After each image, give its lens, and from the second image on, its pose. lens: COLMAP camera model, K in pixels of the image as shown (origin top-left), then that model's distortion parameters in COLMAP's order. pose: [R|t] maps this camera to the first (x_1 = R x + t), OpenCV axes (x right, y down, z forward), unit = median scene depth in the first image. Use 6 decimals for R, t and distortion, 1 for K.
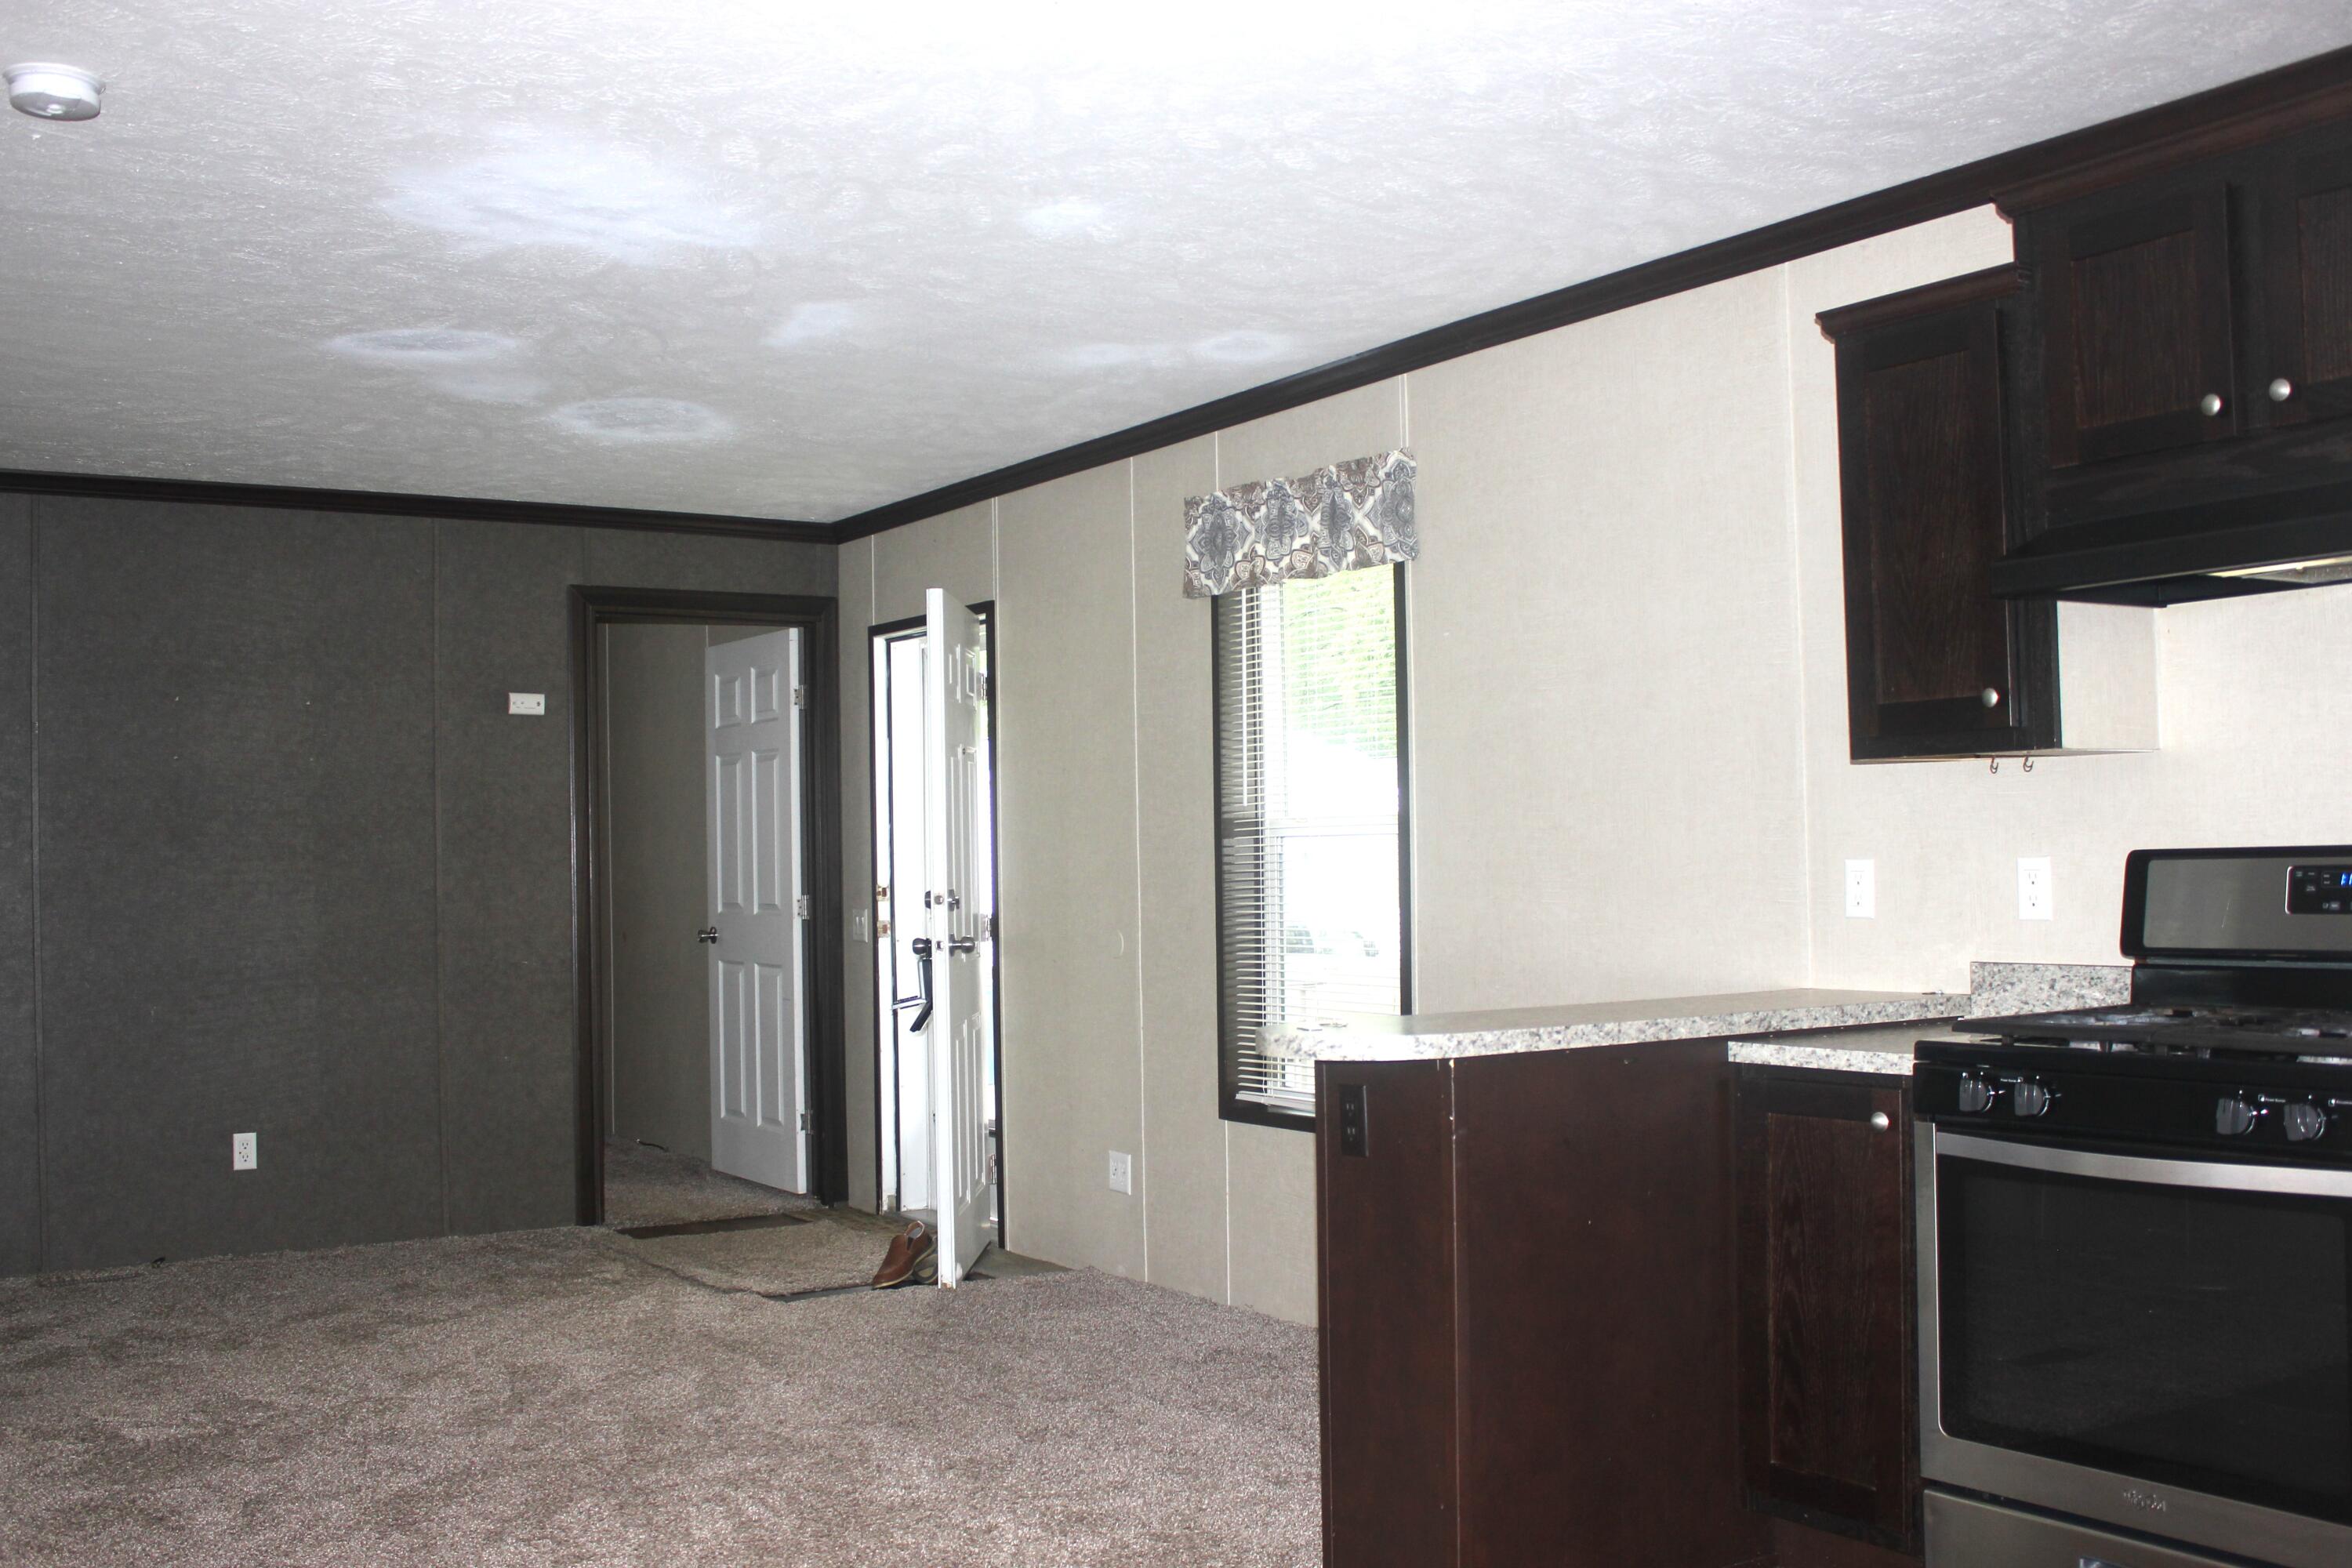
lens RADIAL K [[2319.5, 0, 1176.0], [0, 2319.5, 784.0], [0, 0, 1]] dist [-0.099321, 0.002122]
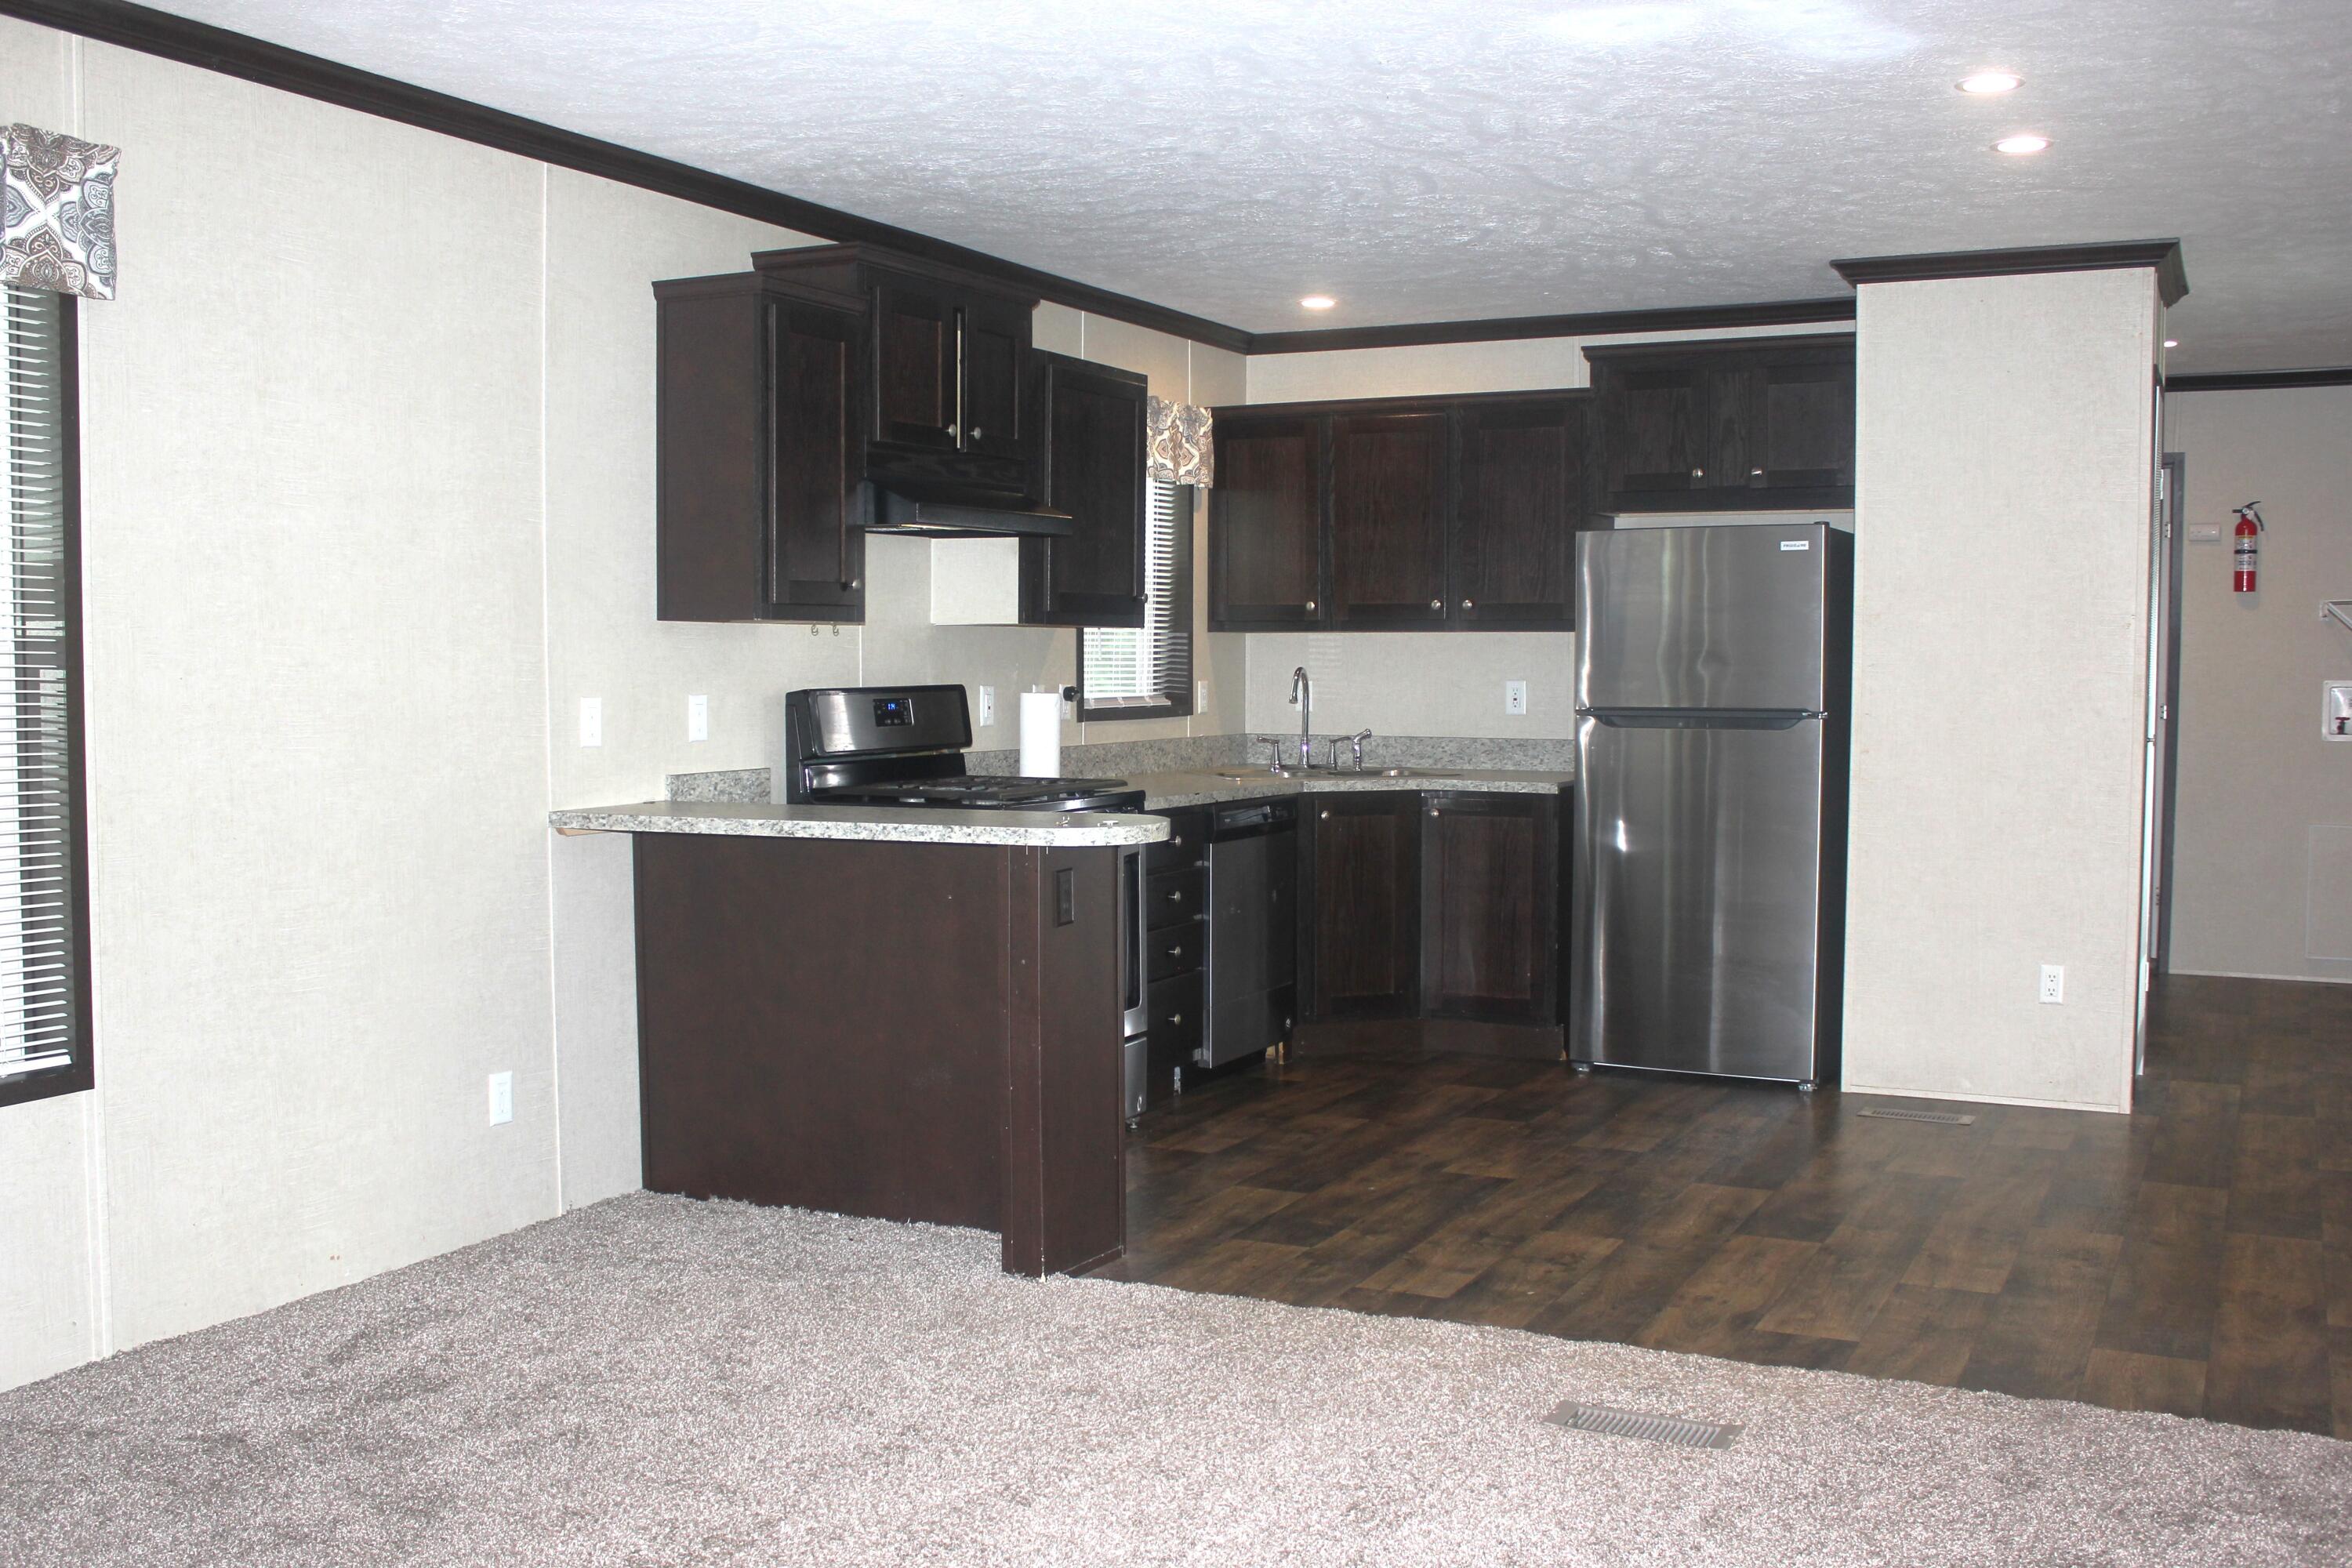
lens RADIAL K [[2319.5, 0, 1176.0], [0, 2319.5, 784.0], [0, 0, 1]] dist [-0.099321, 0.002122]
pose [[-0.479355, -0.031829, 0.877044, -0.959553], [-0.019894, 0.999479, 0.025399, 0.044218], [-0.877396, -0.005273, -0.479738, 1.400605]]
